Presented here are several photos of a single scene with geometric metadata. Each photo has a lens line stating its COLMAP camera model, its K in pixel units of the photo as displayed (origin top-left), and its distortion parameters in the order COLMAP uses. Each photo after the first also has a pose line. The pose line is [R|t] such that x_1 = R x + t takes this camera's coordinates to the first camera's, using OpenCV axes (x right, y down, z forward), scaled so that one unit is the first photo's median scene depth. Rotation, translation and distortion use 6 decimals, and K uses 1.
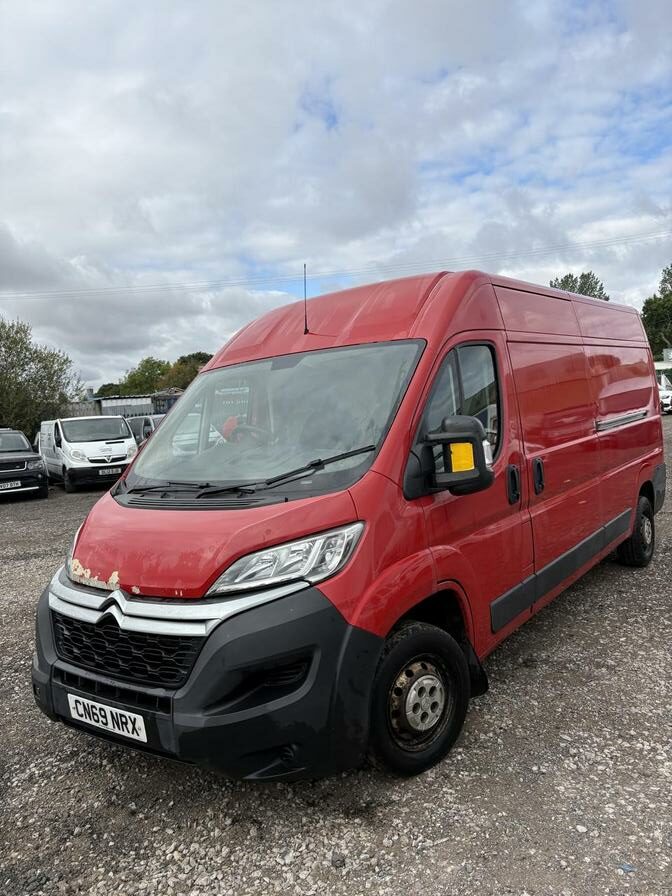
lens RADIAL K [[683.9, 0, 336.0], [0, 683.9, 448.0], [0, 0, 1]] dist [0.034377, -0.008954]
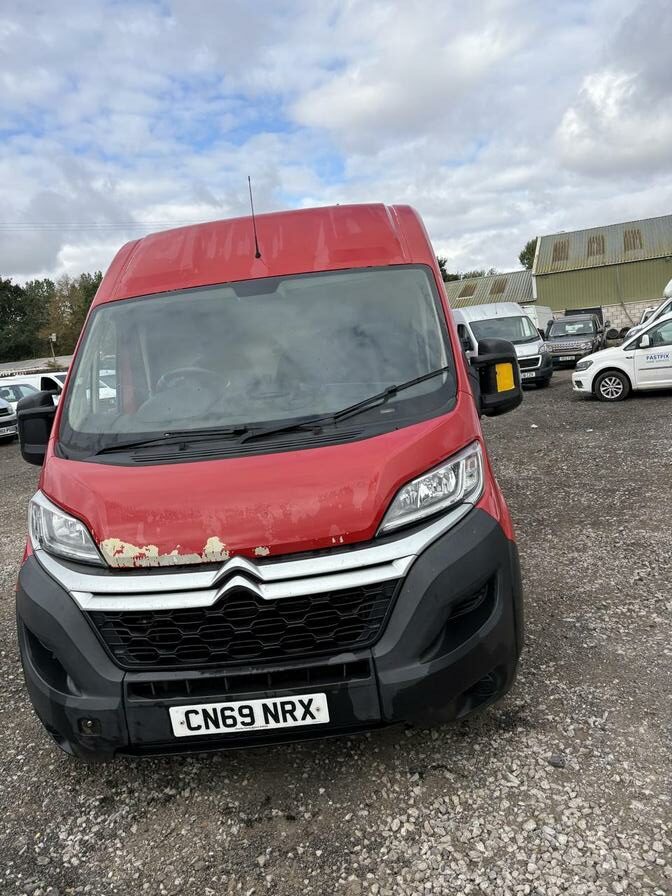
lens RADIAL K [[675.6, 0, 336.5], [0, 675.6, 467.7], [0, 0, 1]] dist [0.095082, -0.100747]
pose [[0.820348, -0.102289, 0.562643, -0.661272], [0.072728, 0.994545, 0.074770, 0.056856], [-0.567222, -0.020418, 0.823312, 0.304388]]
